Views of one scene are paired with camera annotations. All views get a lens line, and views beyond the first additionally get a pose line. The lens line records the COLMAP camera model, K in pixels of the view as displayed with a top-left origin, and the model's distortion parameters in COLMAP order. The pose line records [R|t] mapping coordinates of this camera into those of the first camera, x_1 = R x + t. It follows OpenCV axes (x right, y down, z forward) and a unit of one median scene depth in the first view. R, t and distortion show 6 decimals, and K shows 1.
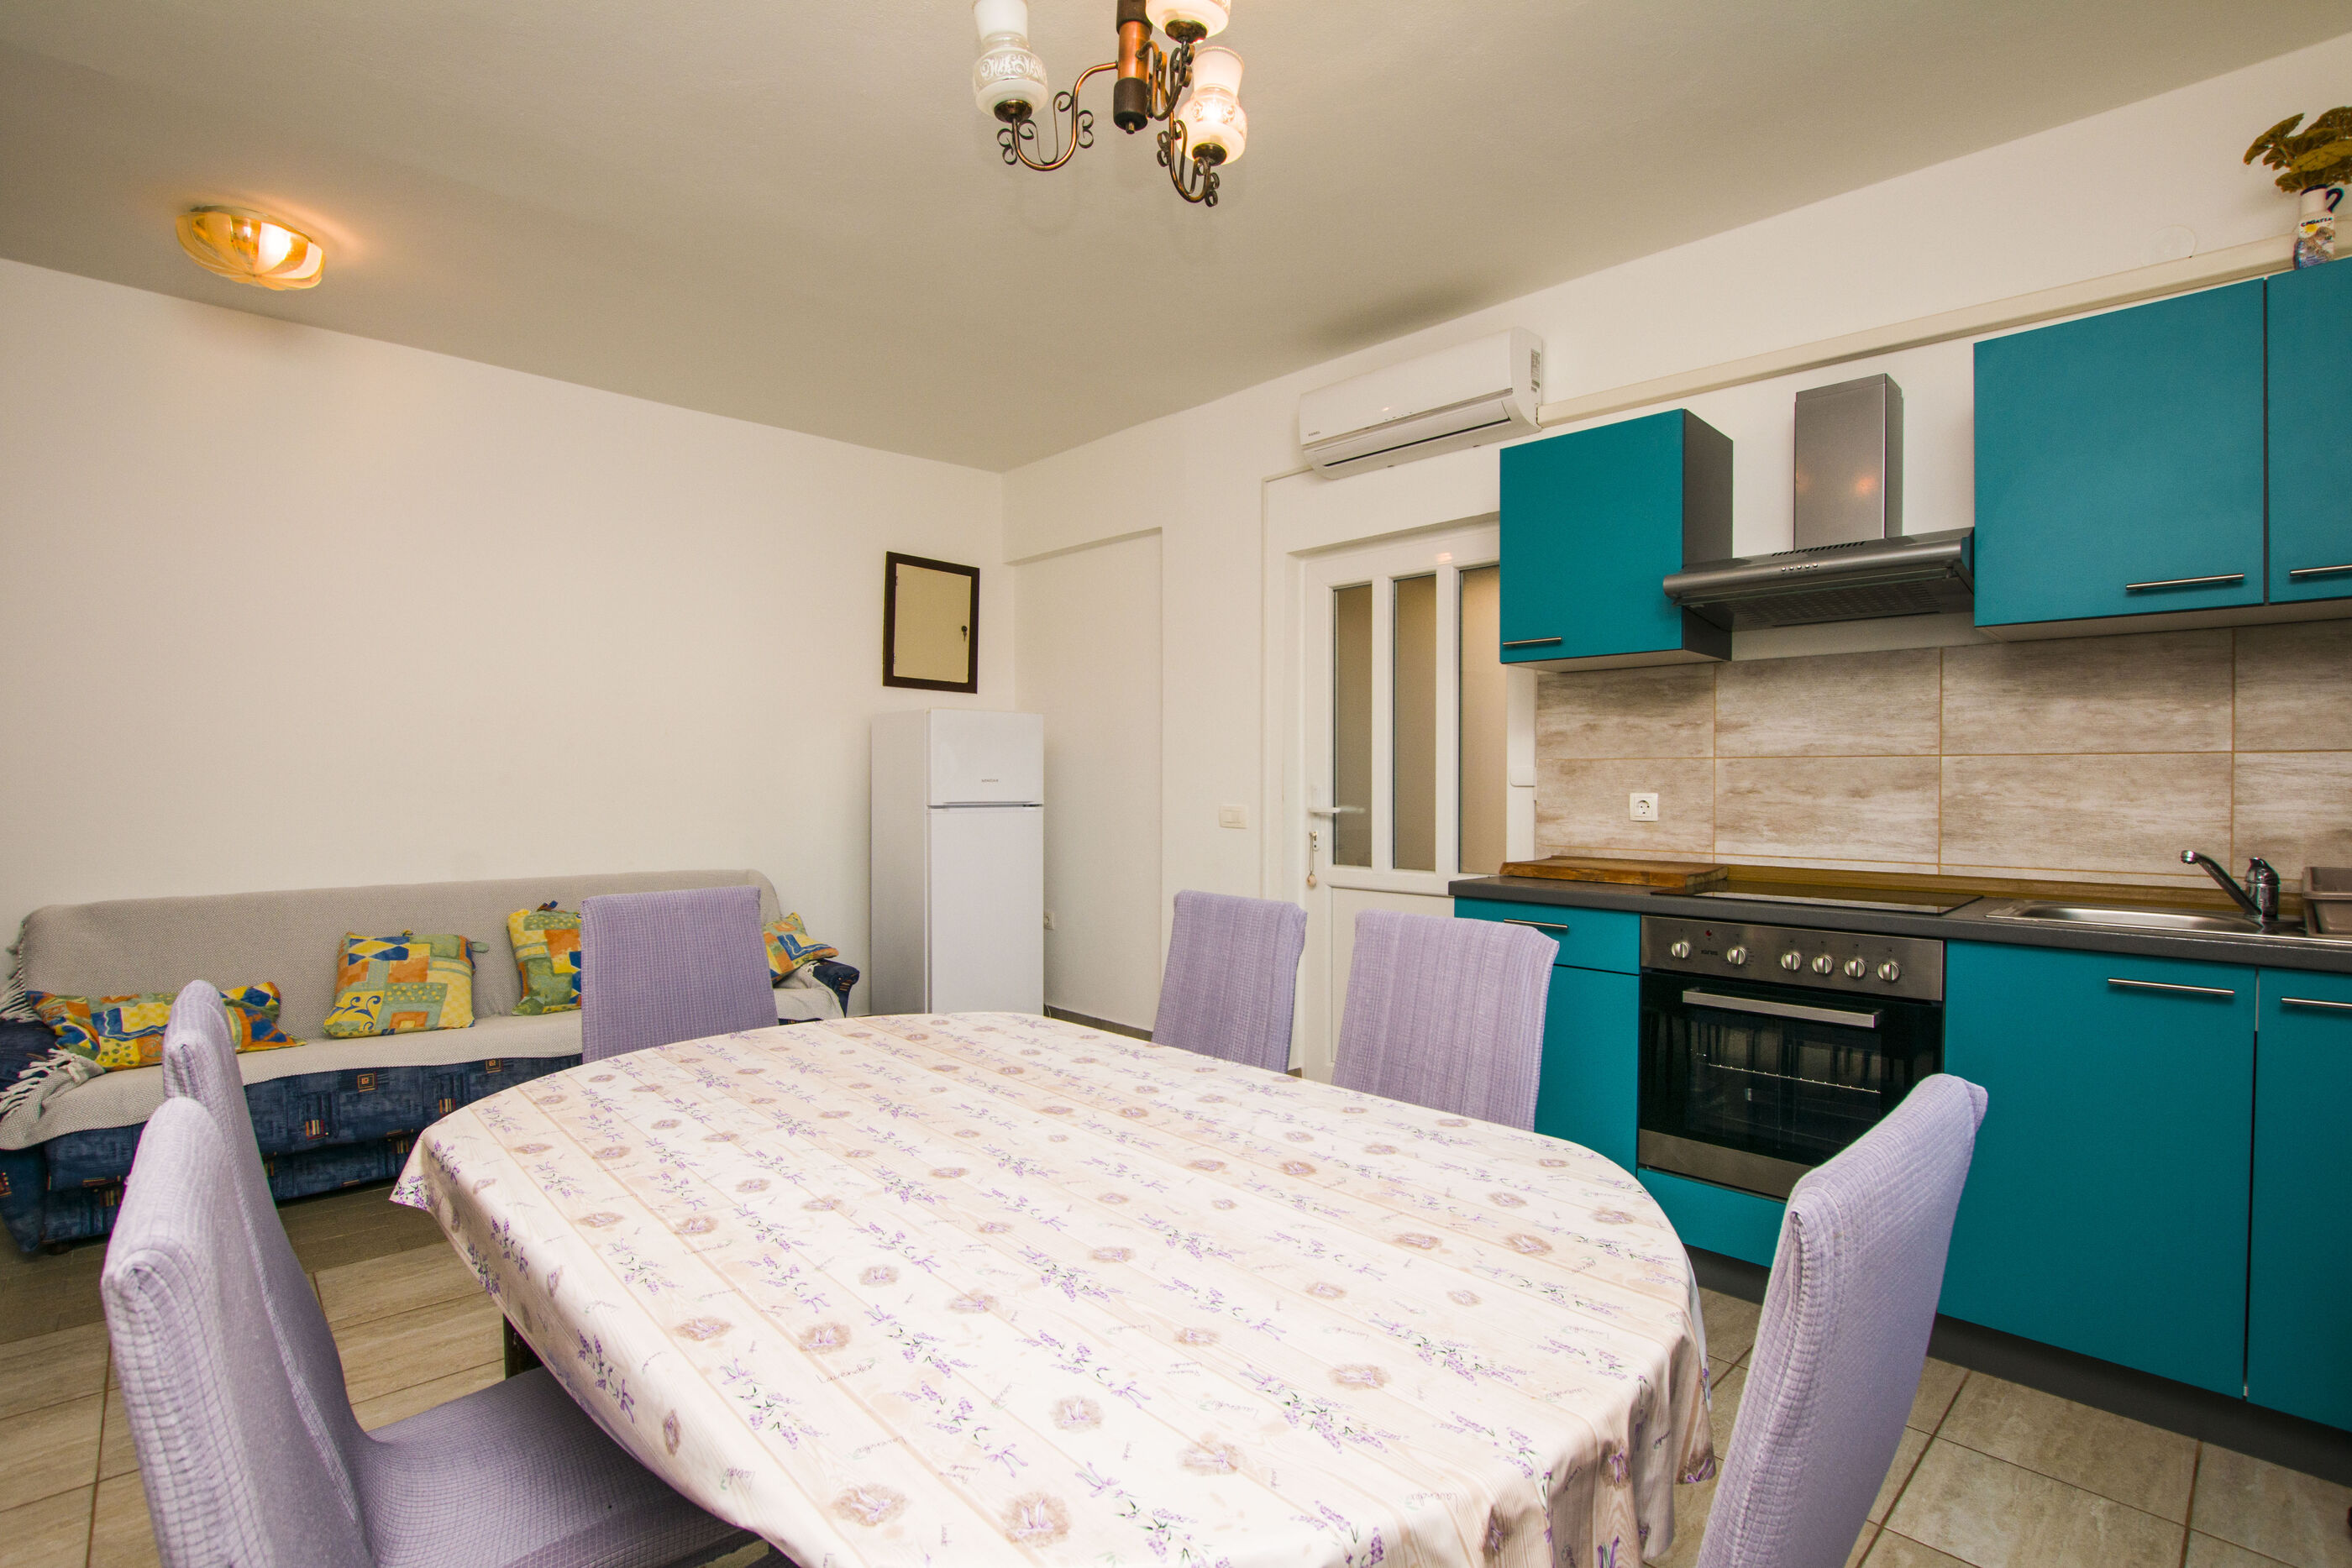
lens RADIAL K [[1102.6, 0, 1172.3], [0, 1102.6, 785.2], [0, 0, 1]] dist [-0.023296, 0.005280]
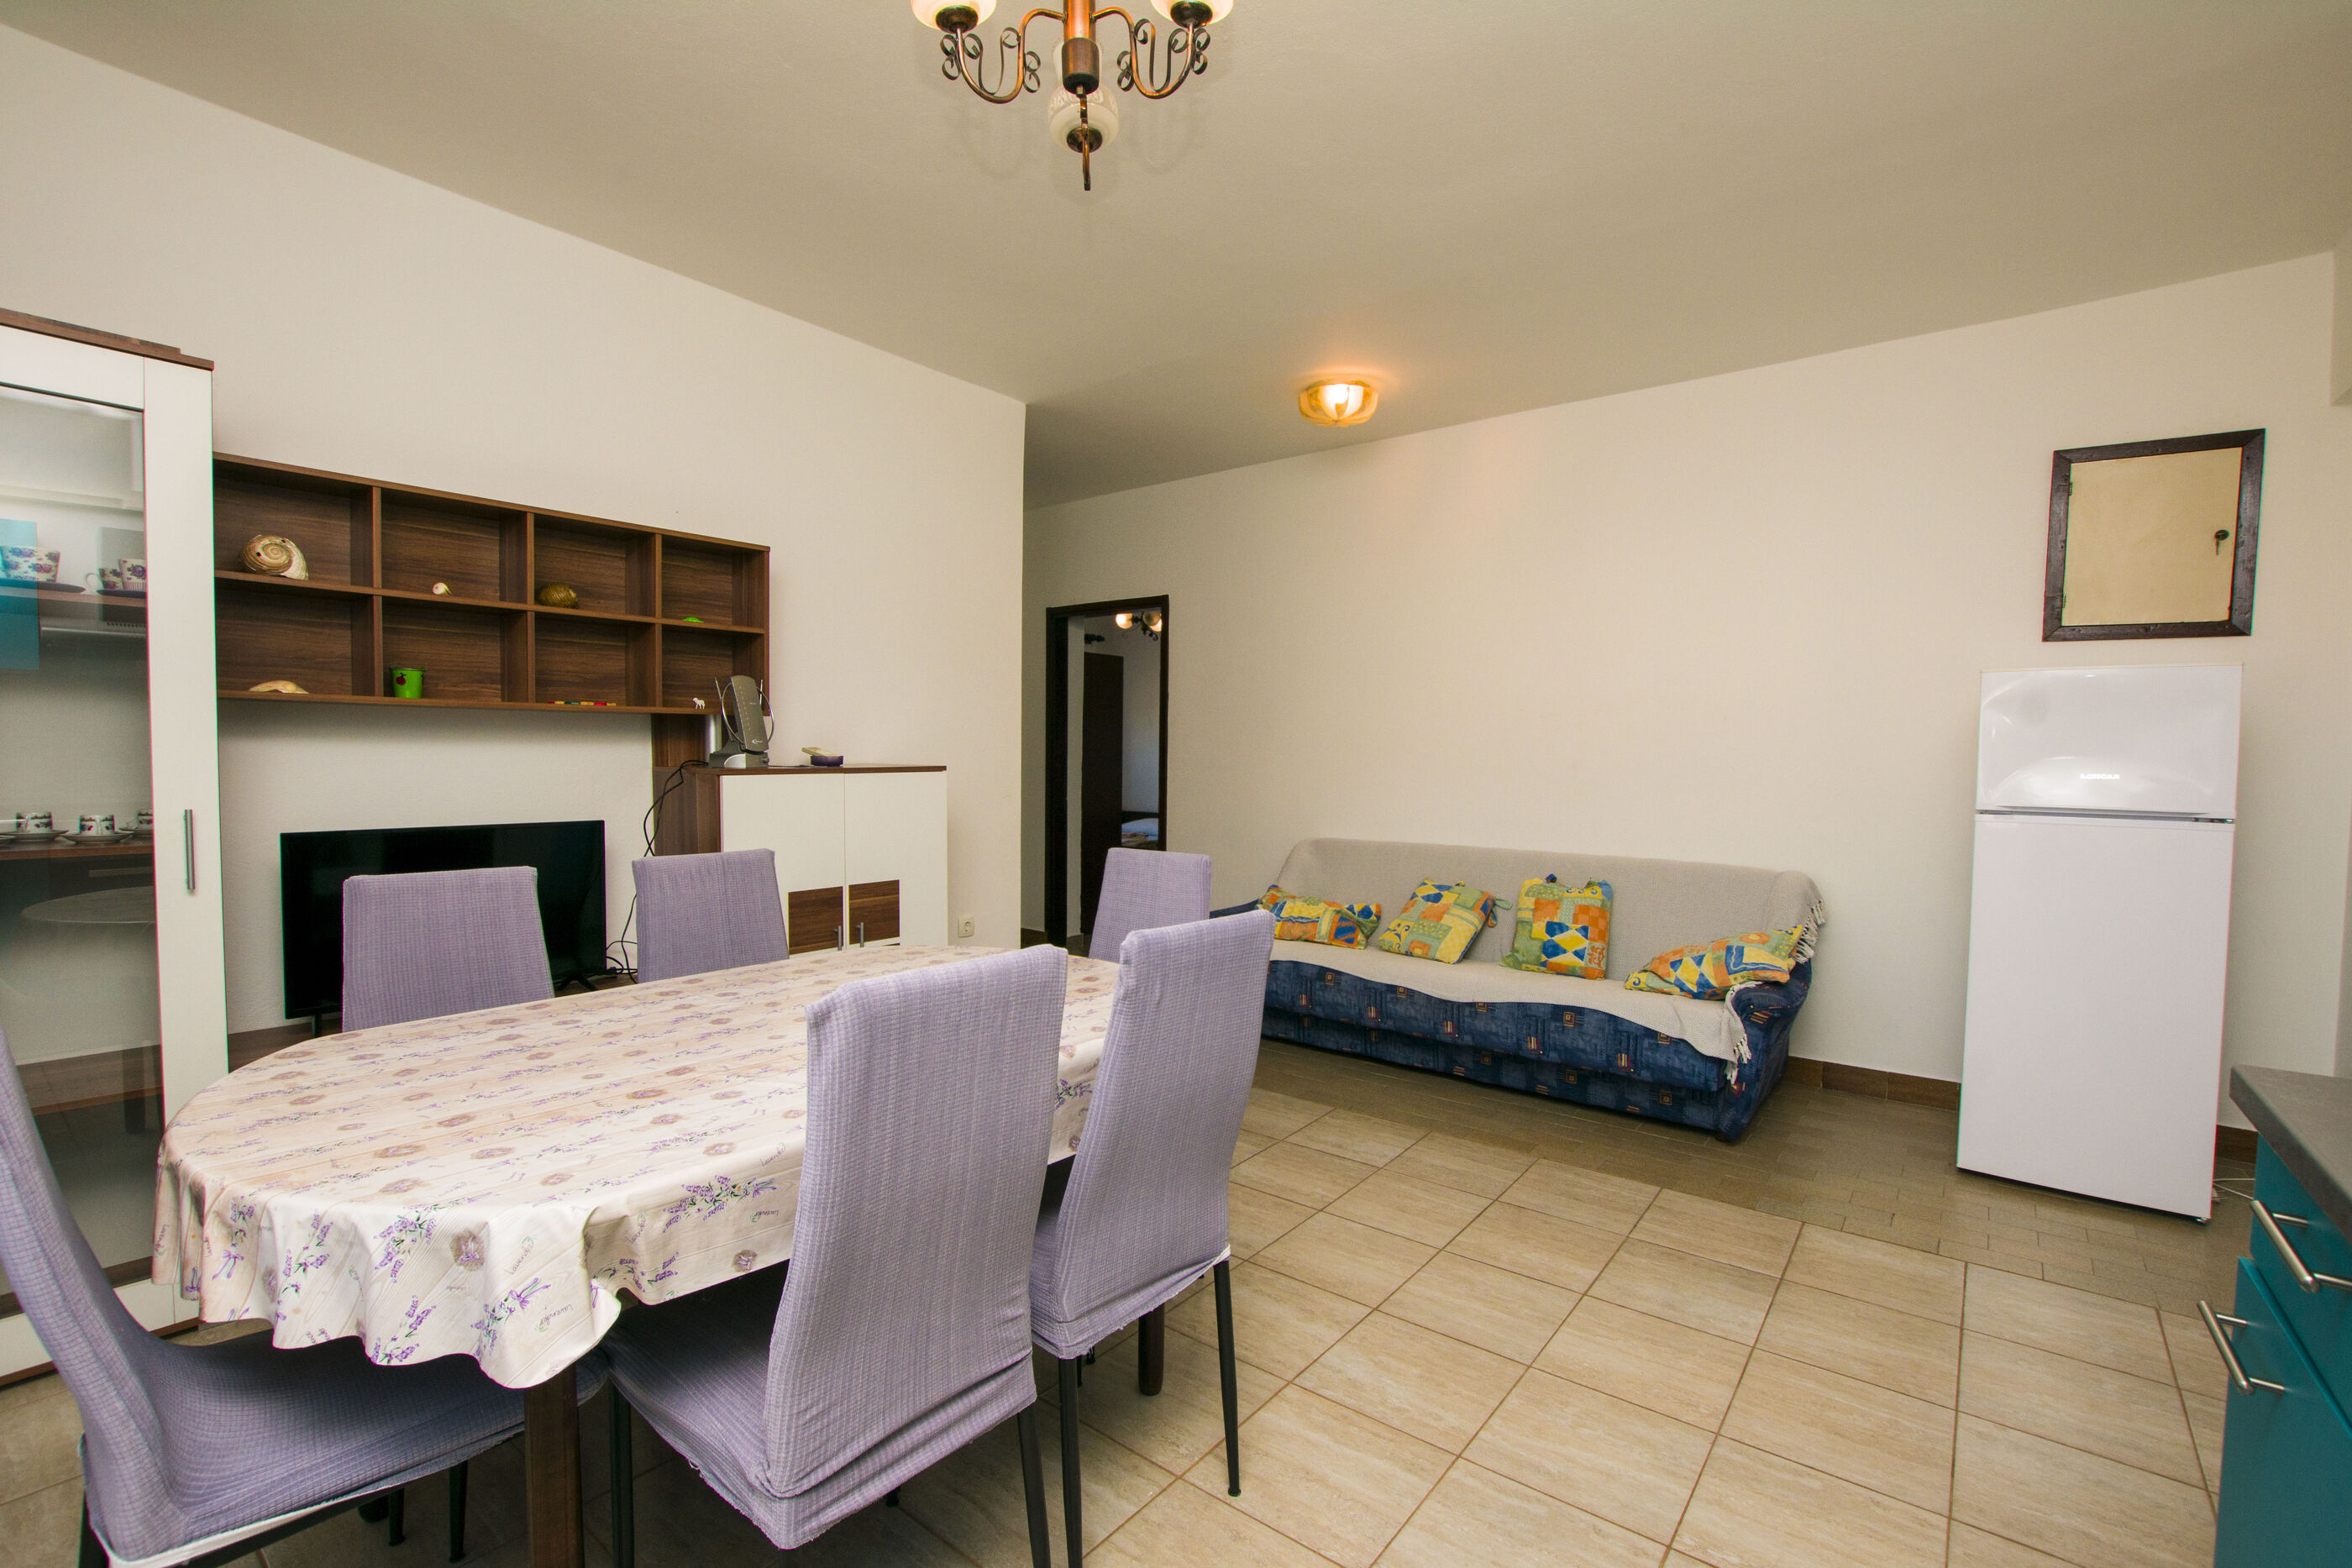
lens RADIAL K [[1047.3, 0, 1178.4], [0, 1047.3, 783.9], [0, 0, 1]] dist [-0.030114, 0.000804]
pose [[0.130622, 0.028863, -0.991012, 0.479323], [-0.015027, 0.999519, 0.027130, -0.010697], [0.991318, 0.011348, 0.130993, 0.524448]]
